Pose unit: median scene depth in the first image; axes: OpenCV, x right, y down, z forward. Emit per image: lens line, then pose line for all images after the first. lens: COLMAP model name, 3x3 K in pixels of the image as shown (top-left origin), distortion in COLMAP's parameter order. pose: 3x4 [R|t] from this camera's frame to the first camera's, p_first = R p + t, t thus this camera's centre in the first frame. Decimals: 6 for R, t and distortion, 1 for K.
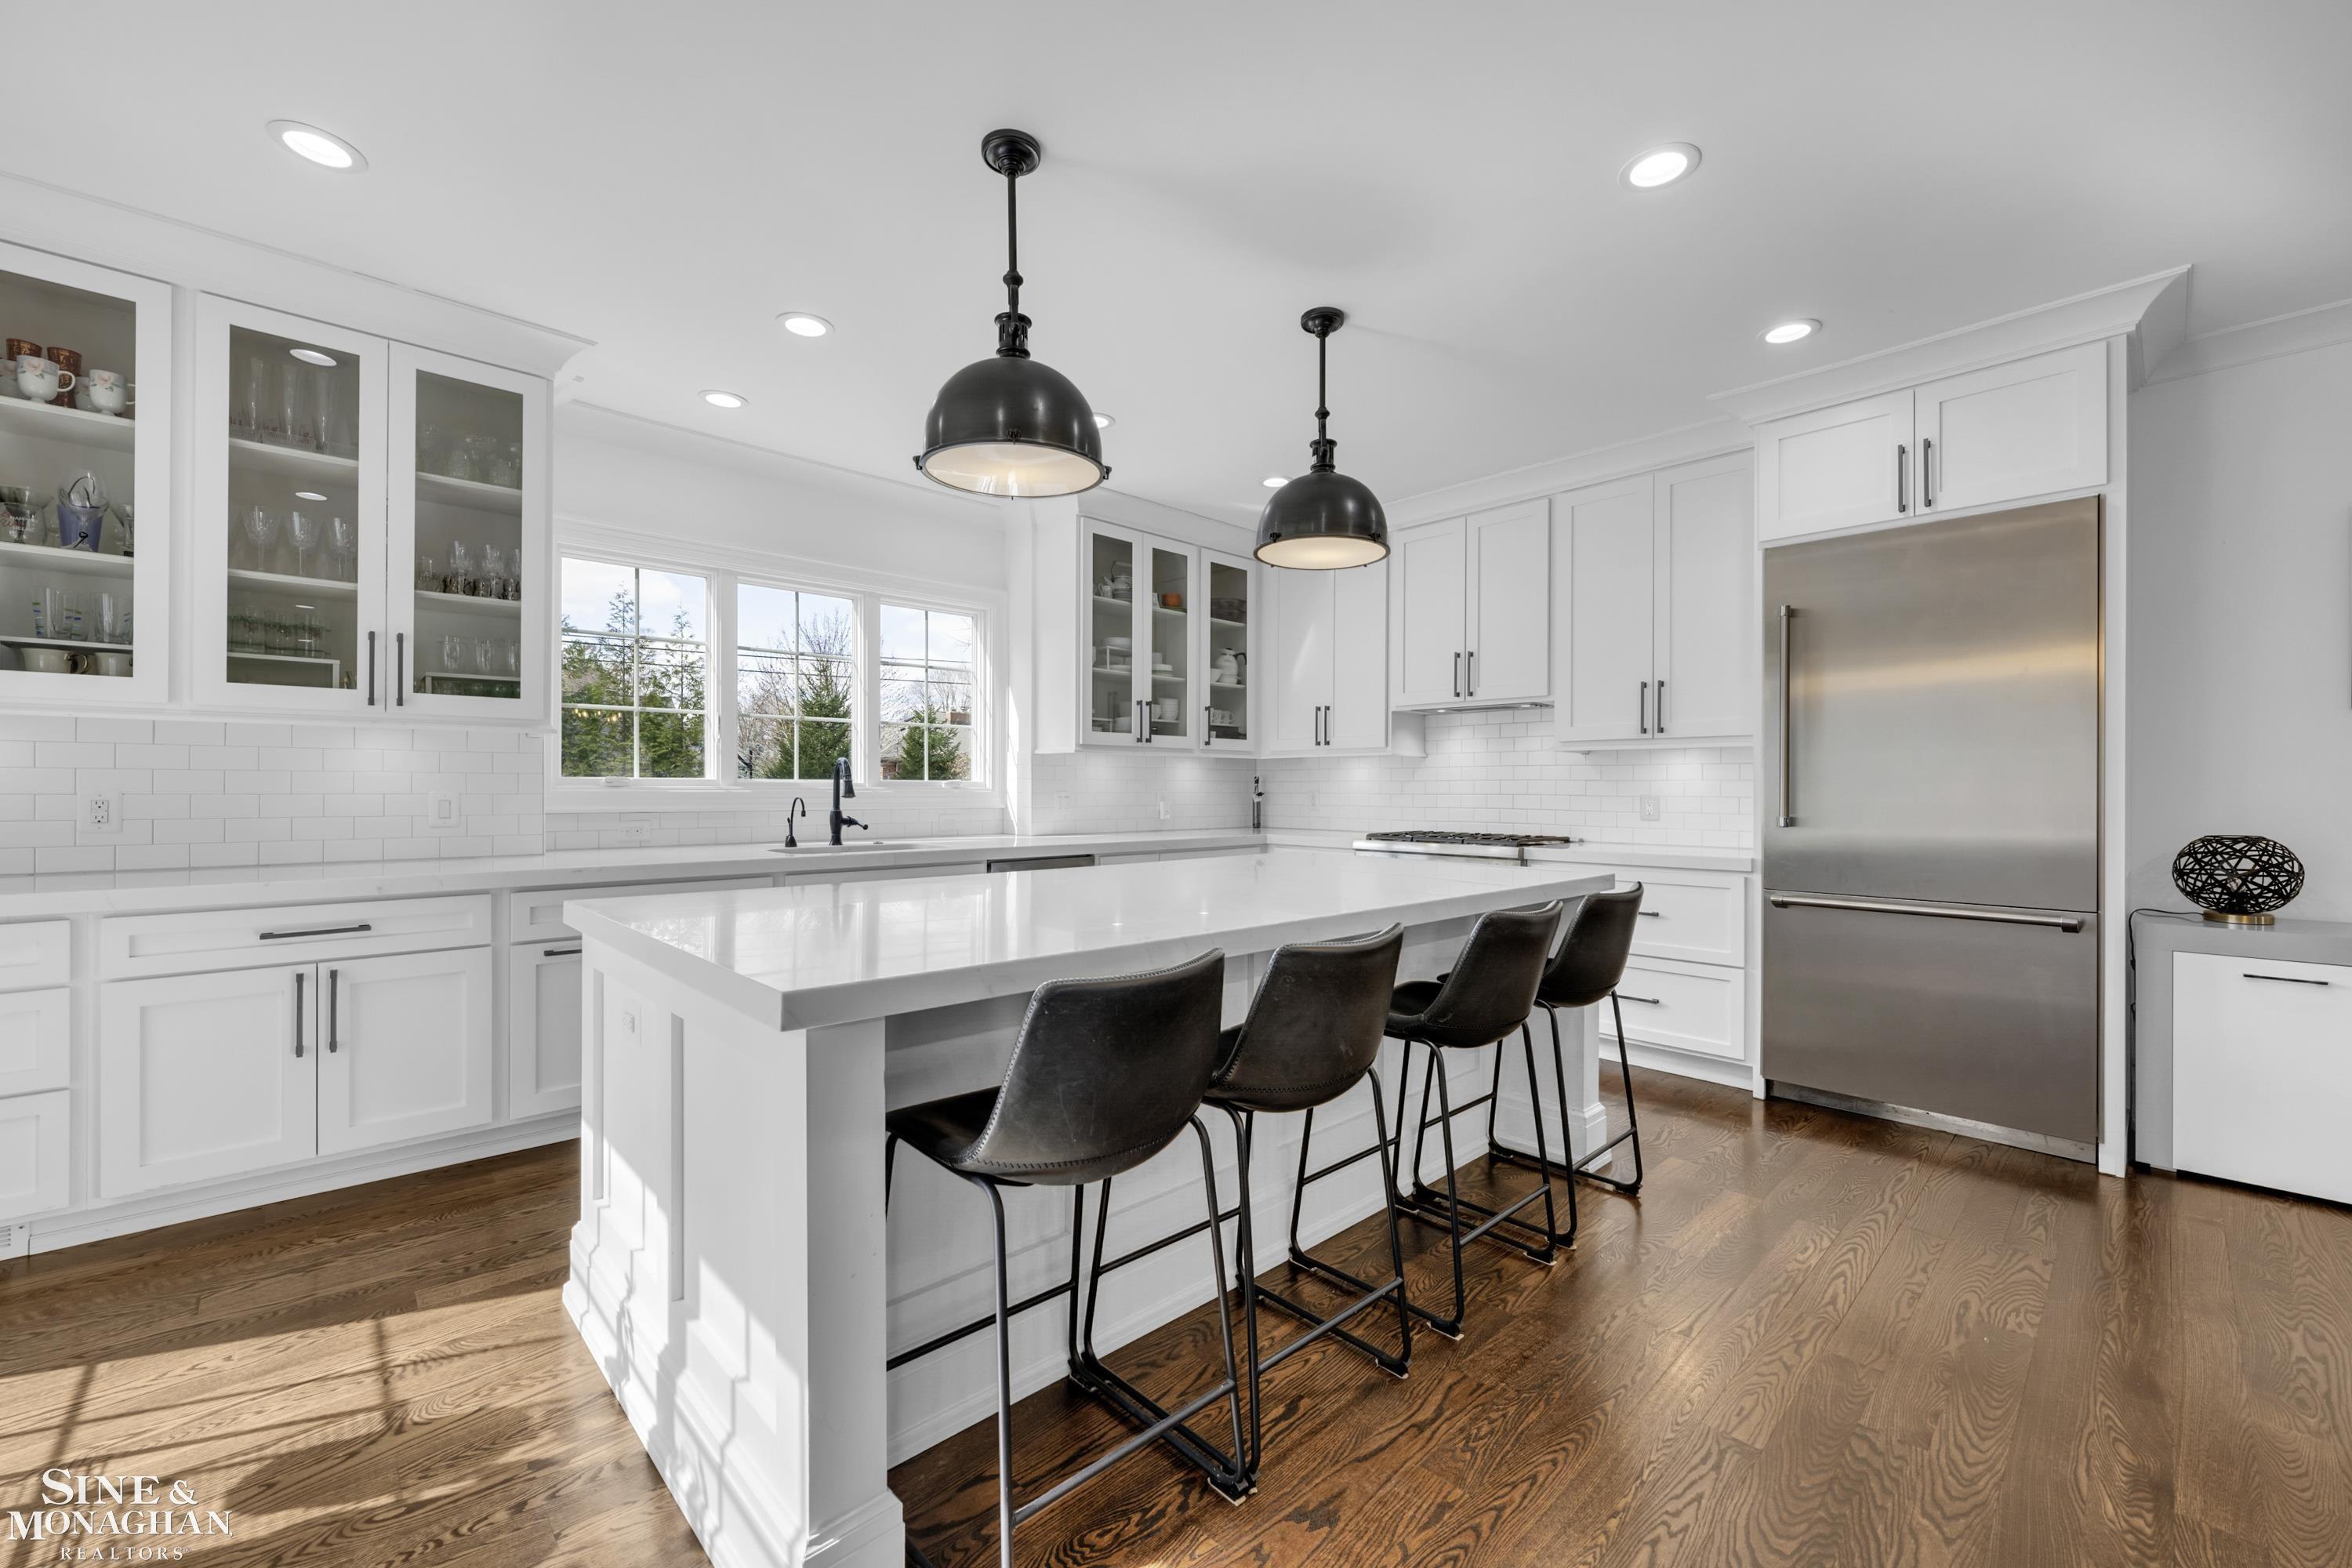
lens RADIAL K [[932.1, 0, 1181.2], [0, 932.1, 793.4], [0, 0, 1]] dist [-0.000243, 0.000357]
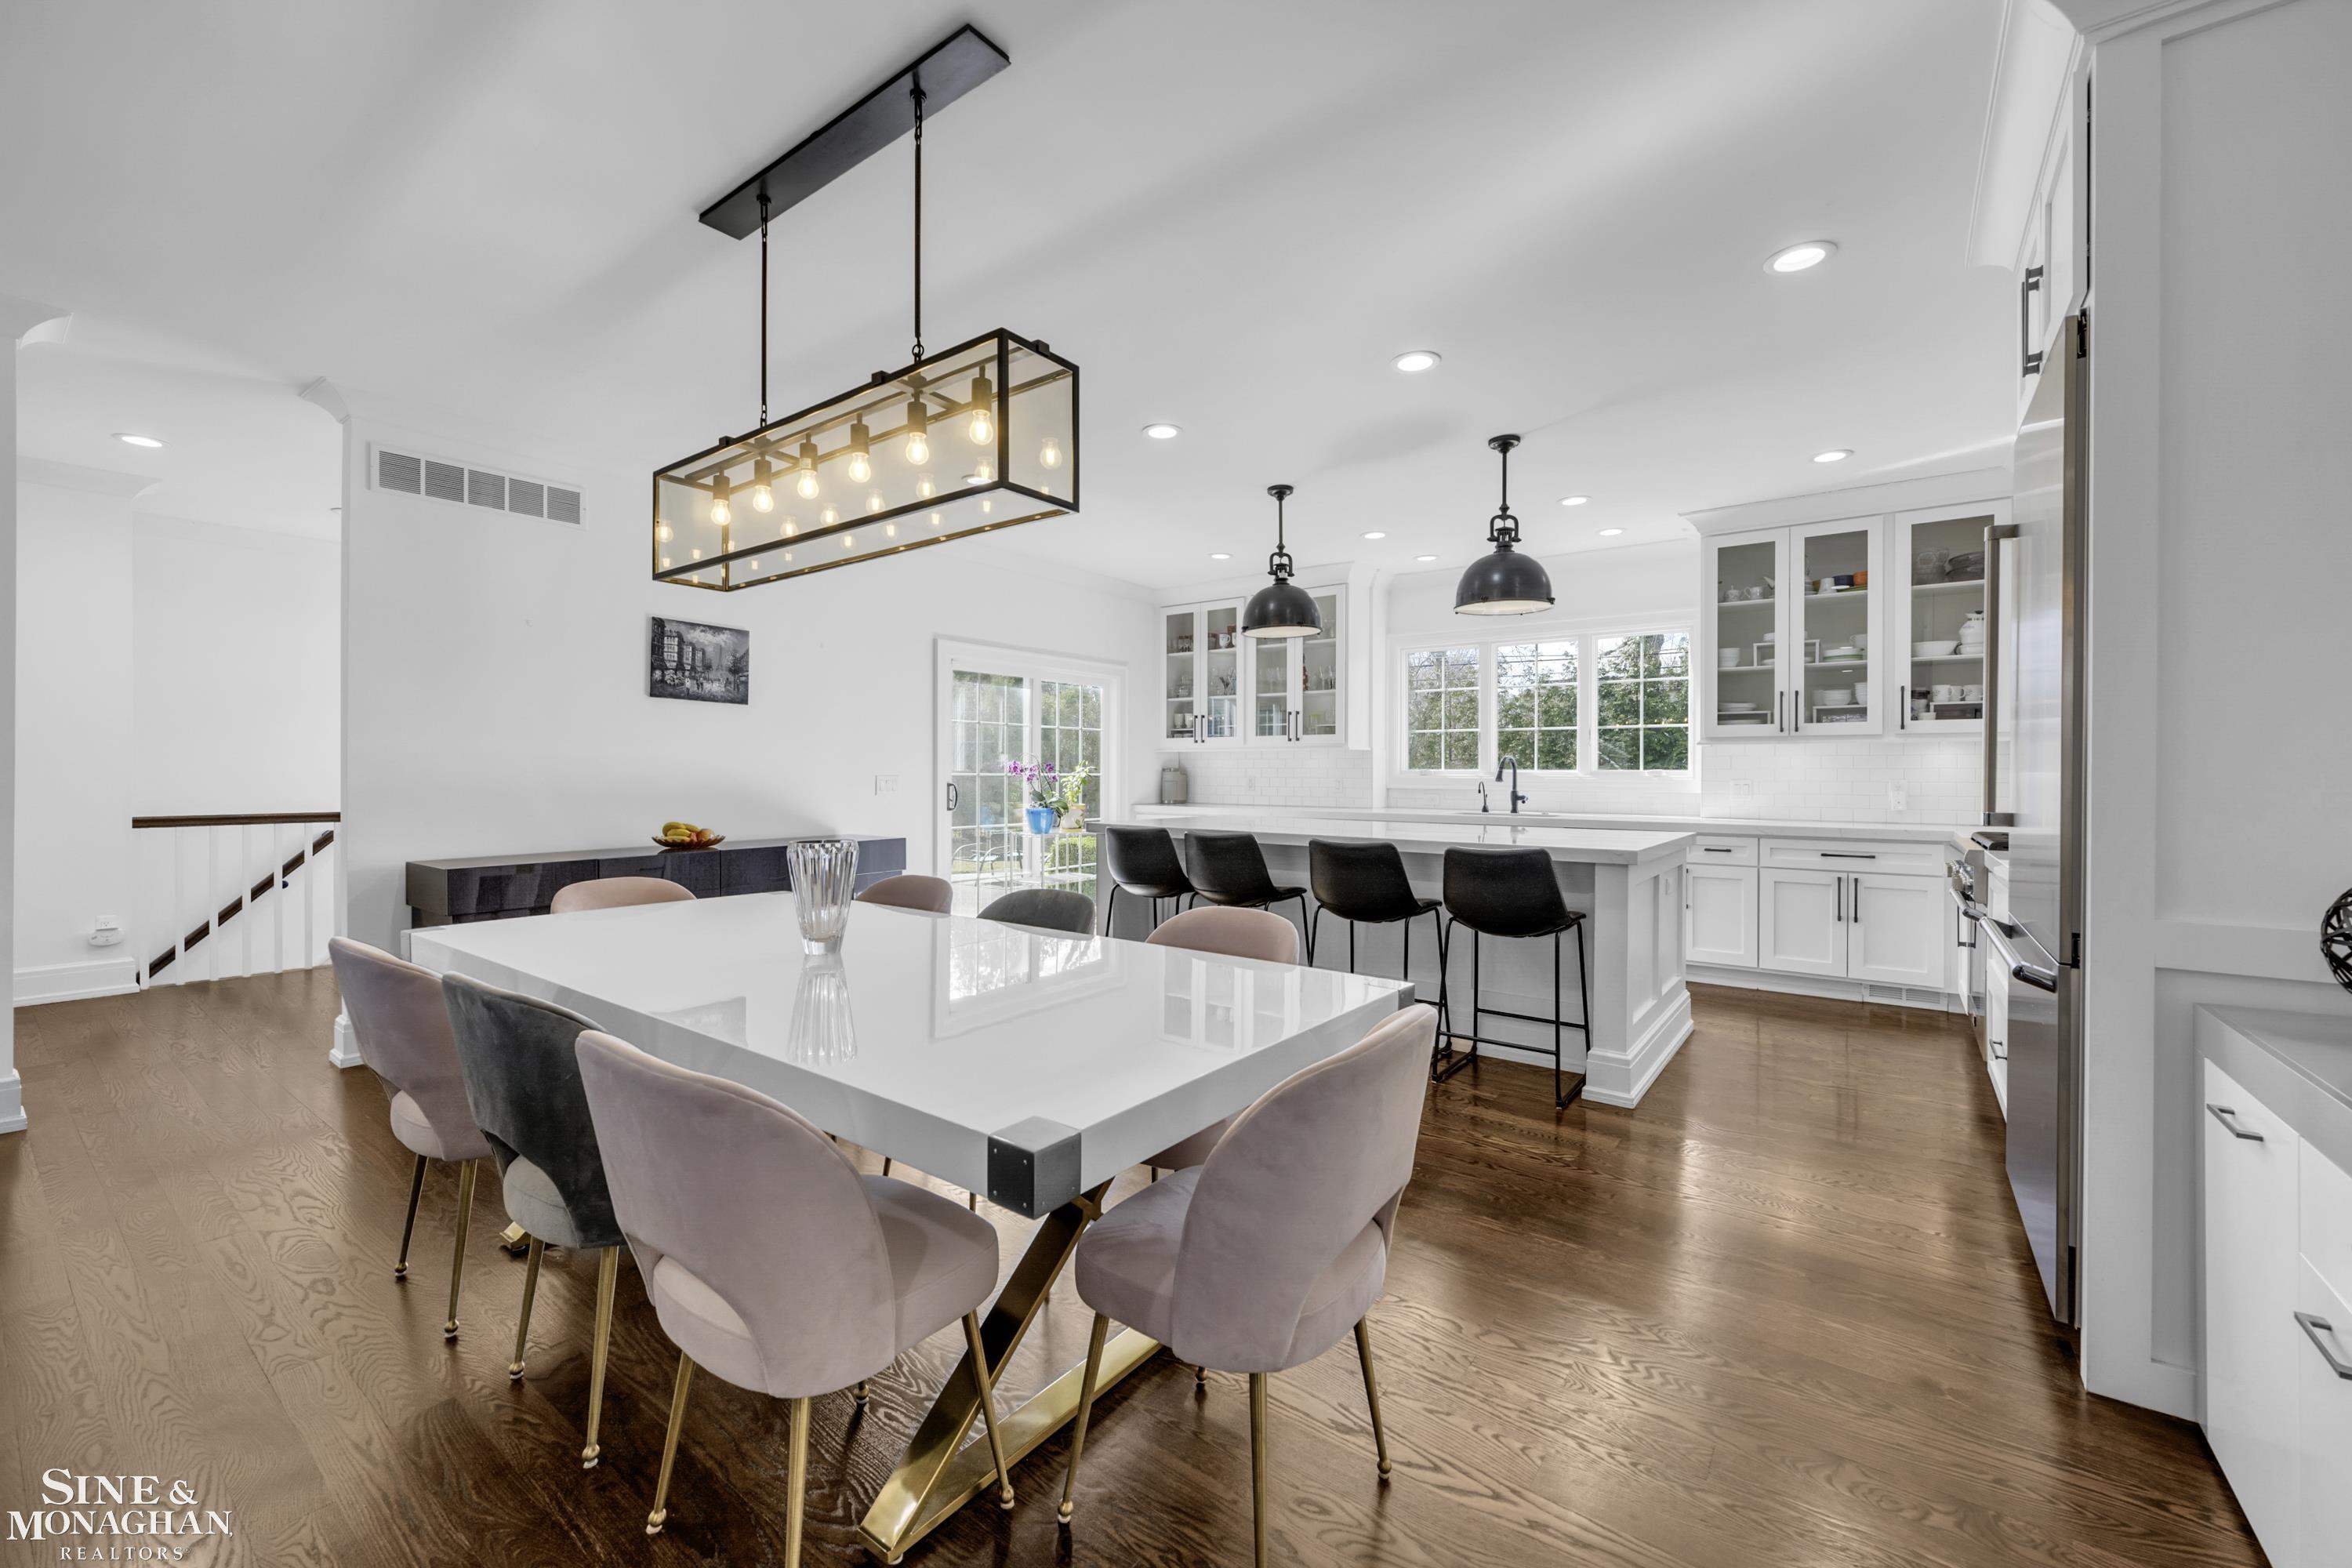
lens RADIAL K [[932.1, 0, 1175.7], [0, 932.1, 768.4], [0, 0, 1]] dist [-0.000243, 0.000357]
pose [[0.170907, 0.004199, -0.985278, 0.921454], [-0.003822, 0.999986, 0.003598, -0.018980], [0.985280, 0.003151, 0.170921, 0.183484]]
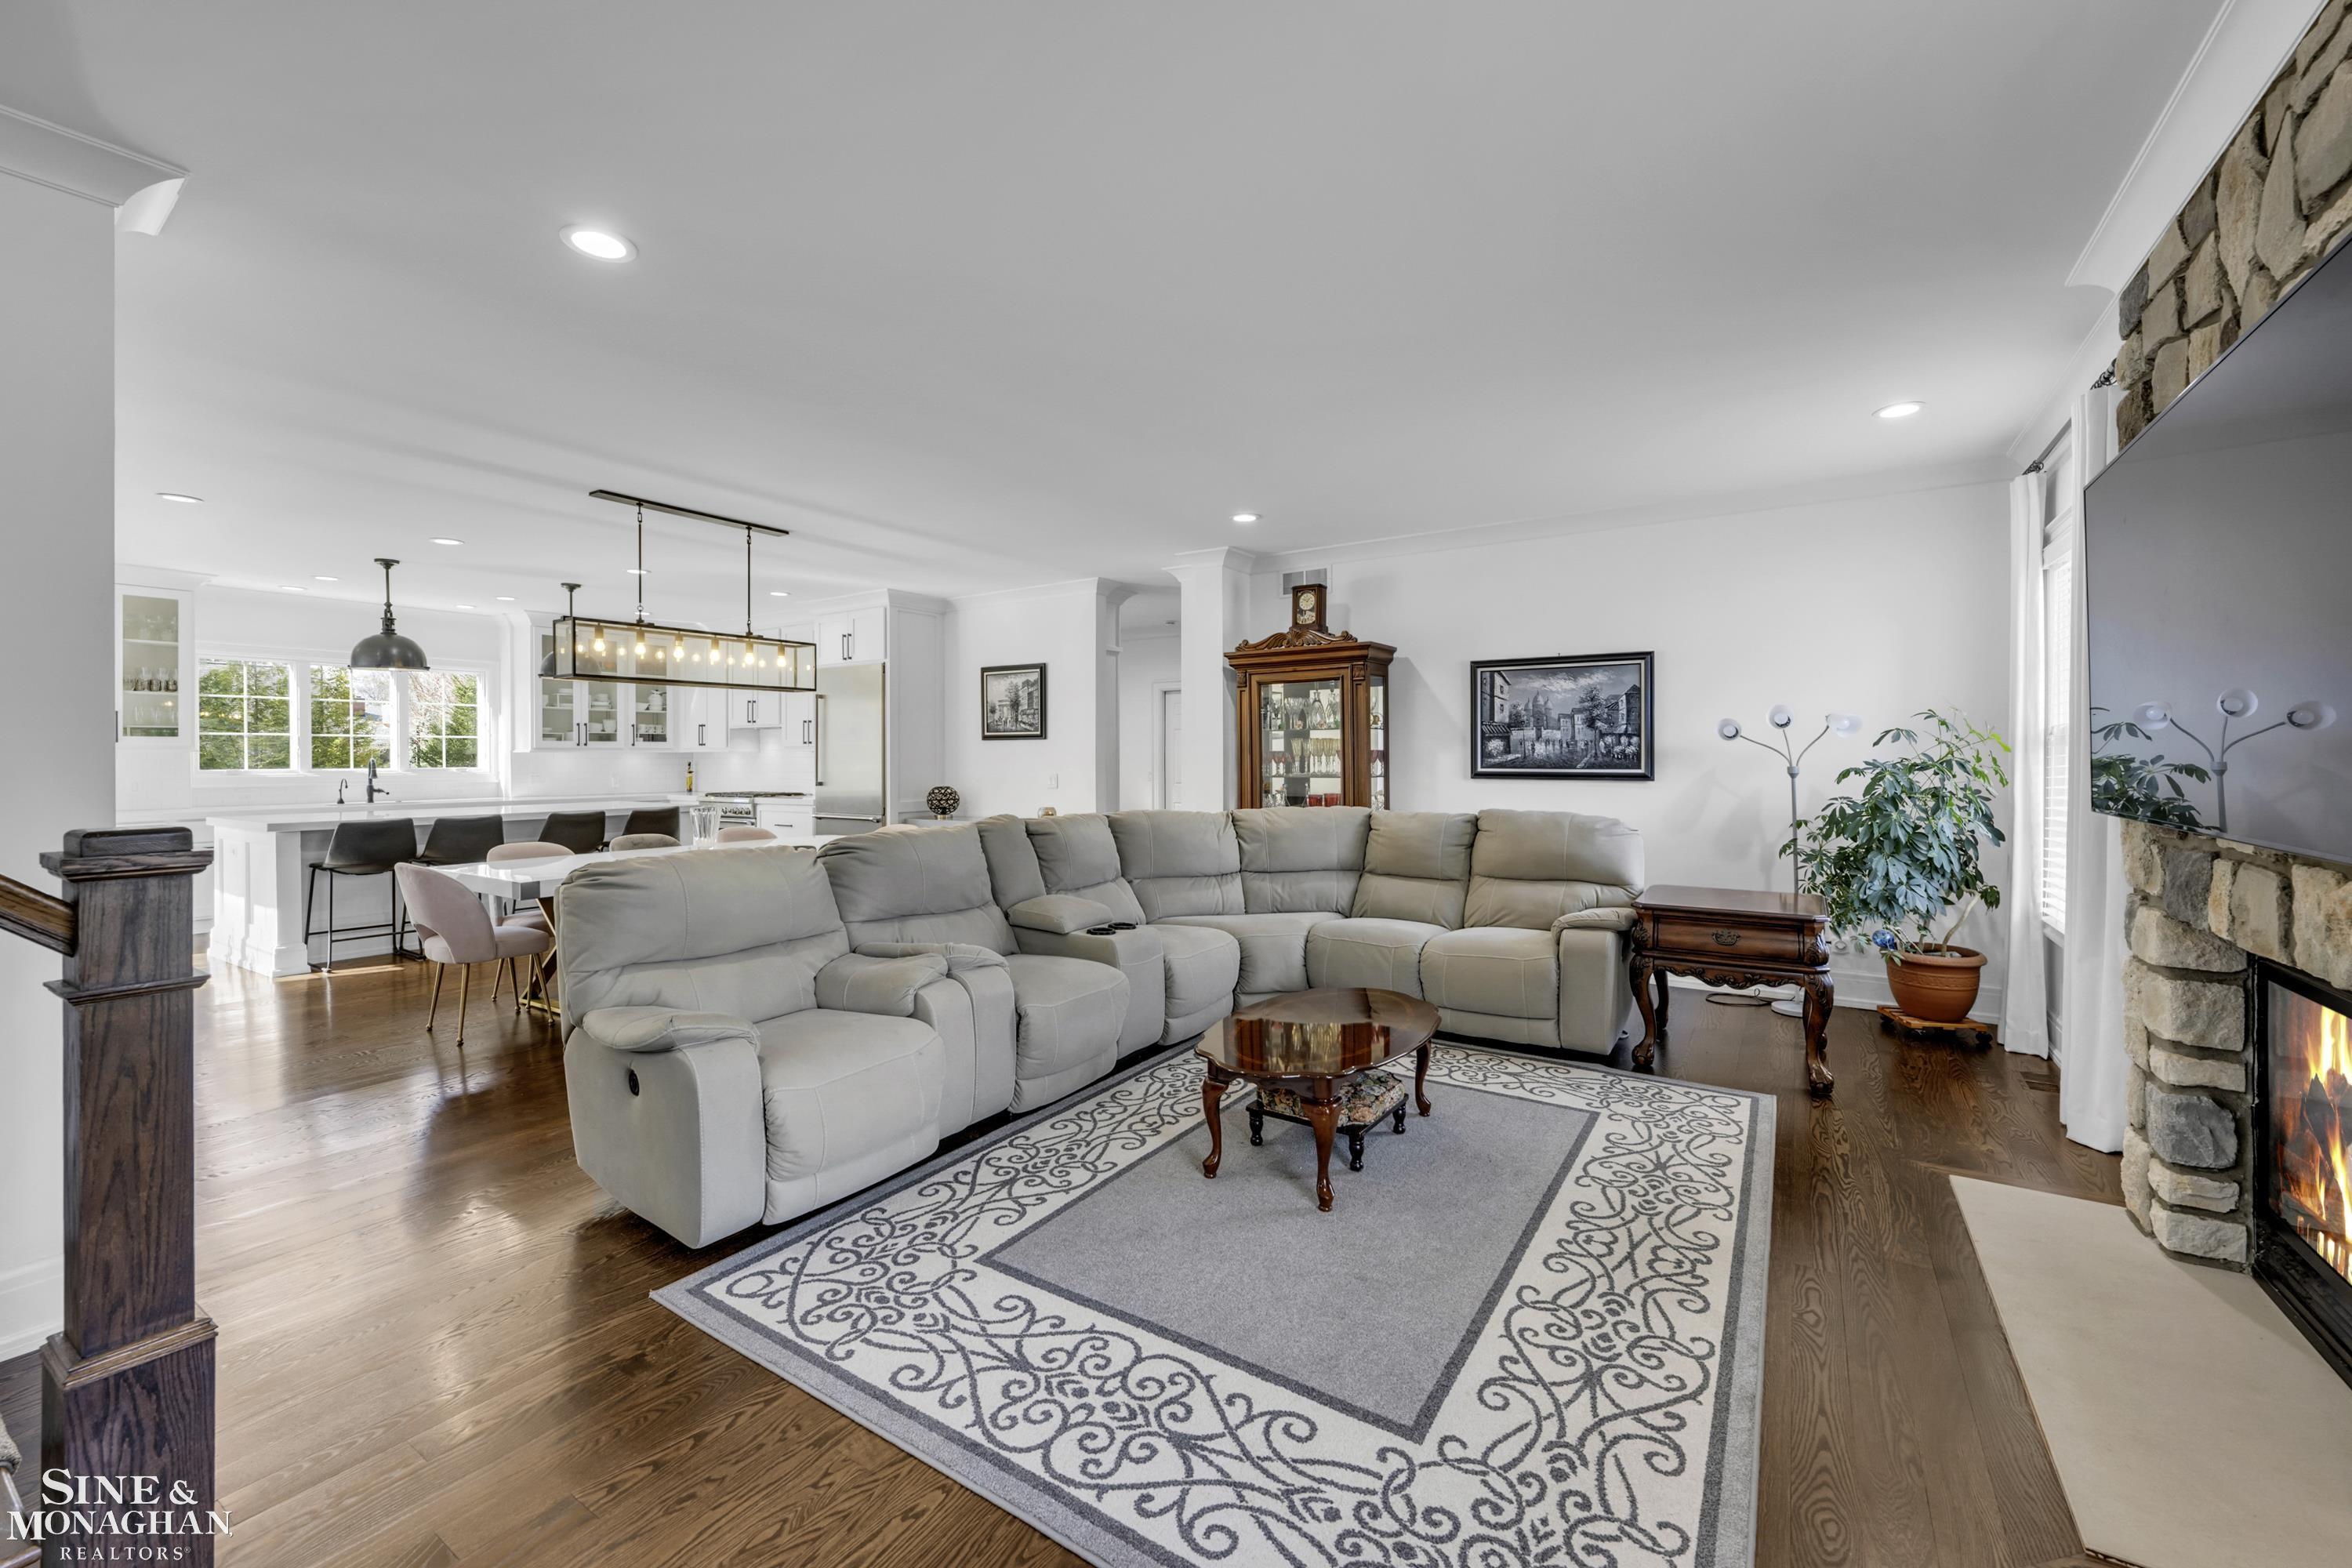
lens RADIAL K [[932.1, 0, 1178.7], [0, 932.1, 762.0], [0, 0, 1]] dist [-0.000243, 0.000357]
pose [[0.972169, -0.007311, 0.234168, 0.734102], [0.007623, 0.999971, -0.000429, -0.014225], [-0.234158, 0.002202, 0.972196, -1.158463]]
